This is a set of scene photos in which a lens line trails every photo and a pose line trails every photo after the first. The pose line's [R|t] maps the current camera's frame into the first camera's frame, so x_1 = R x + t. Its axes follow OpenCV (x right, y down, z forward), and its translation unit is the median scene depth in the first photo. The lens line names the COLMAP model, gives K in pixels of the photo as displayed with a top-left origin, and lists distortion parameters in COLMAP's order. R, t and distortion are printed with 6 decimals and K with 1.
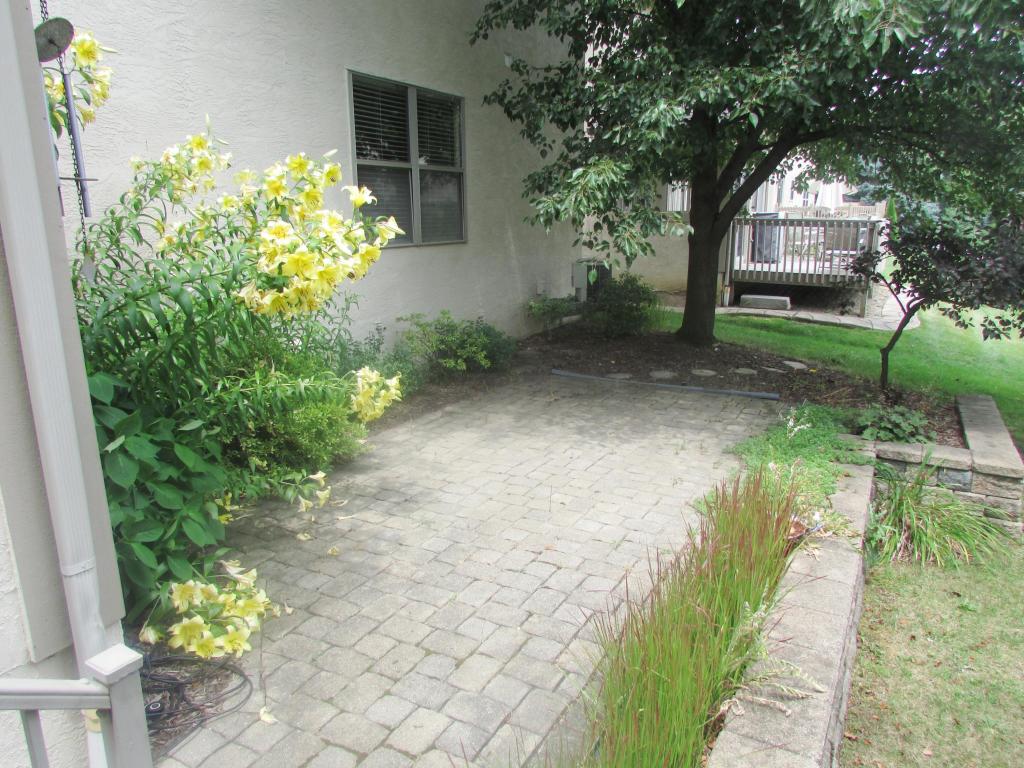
lens RADIAL K [[733.5, 0, 515.3], [0, 733.5, 387.5], [0, 0, 1]] dist [-0.025037, 0.004113]
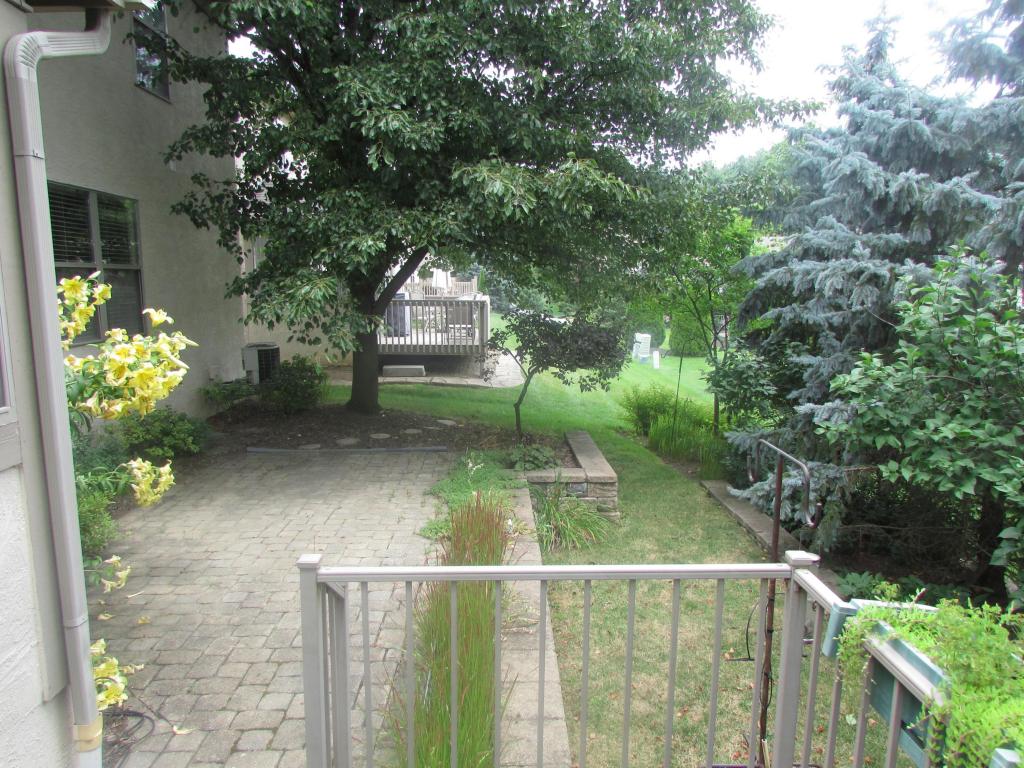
lens RADIAL K [[733.5, 0, 515.3], [0, 733.5, 387.5], [0, 0, 1]] dist [-0.025037, 0.004113]
pose [[0.867613, -0.071880, 0.492017, -0.187311], [0.116709, 0.991292, -0.060983, -0.000590], [-0.483350, 0.110332, 0.868447, -0.208775]]
